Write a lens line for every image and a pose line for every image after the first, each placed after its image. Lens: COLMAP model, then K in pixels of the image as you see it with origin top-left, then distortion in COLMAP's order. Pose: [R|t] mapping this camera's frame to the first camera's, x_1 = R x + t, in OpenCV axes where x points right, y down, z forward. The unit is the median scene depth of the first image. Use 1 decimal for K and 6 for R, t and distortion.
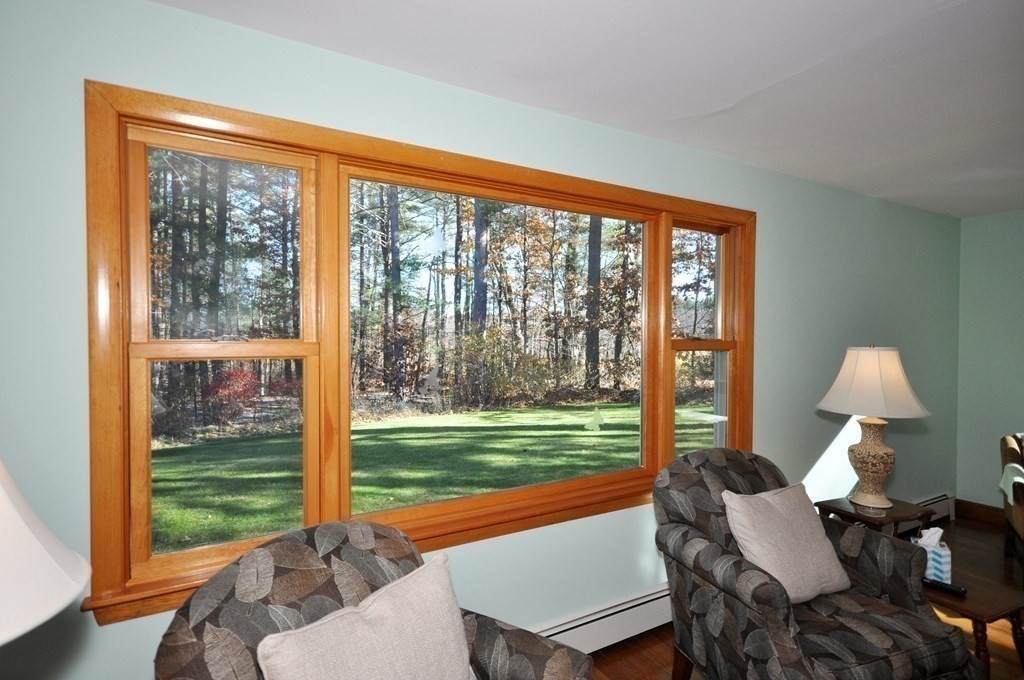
lens RADIAL K [[512.2, 0, 511.7], [0, 512.2, 341.2], [0, 0, 1]] dist [0.001618, 0.000025]
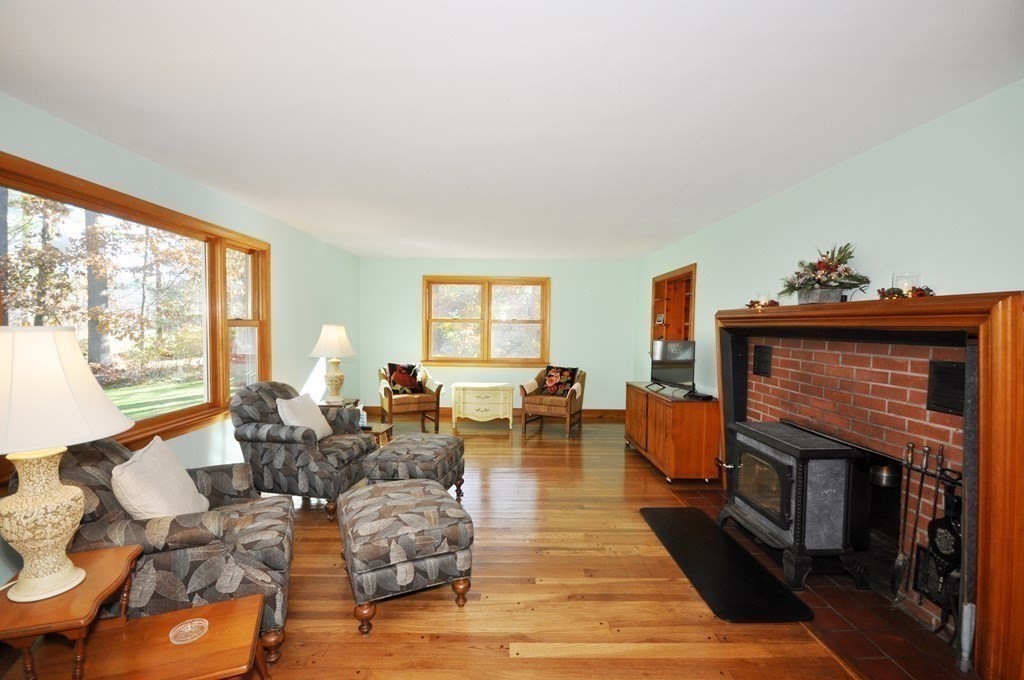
lens RADIAL K [[448.6, 0, 507.8], [0, 448.6, 346.5], [0, 0, 1]] dist [0.012336, -0.012976]
pose [[0.488816, -0.041829, 0.871384, -0.582489], [-0.003122, 0.998760, 0.049695, 0.010703], [-0.872381, -0.027012, 0.488079, -0.533811]]
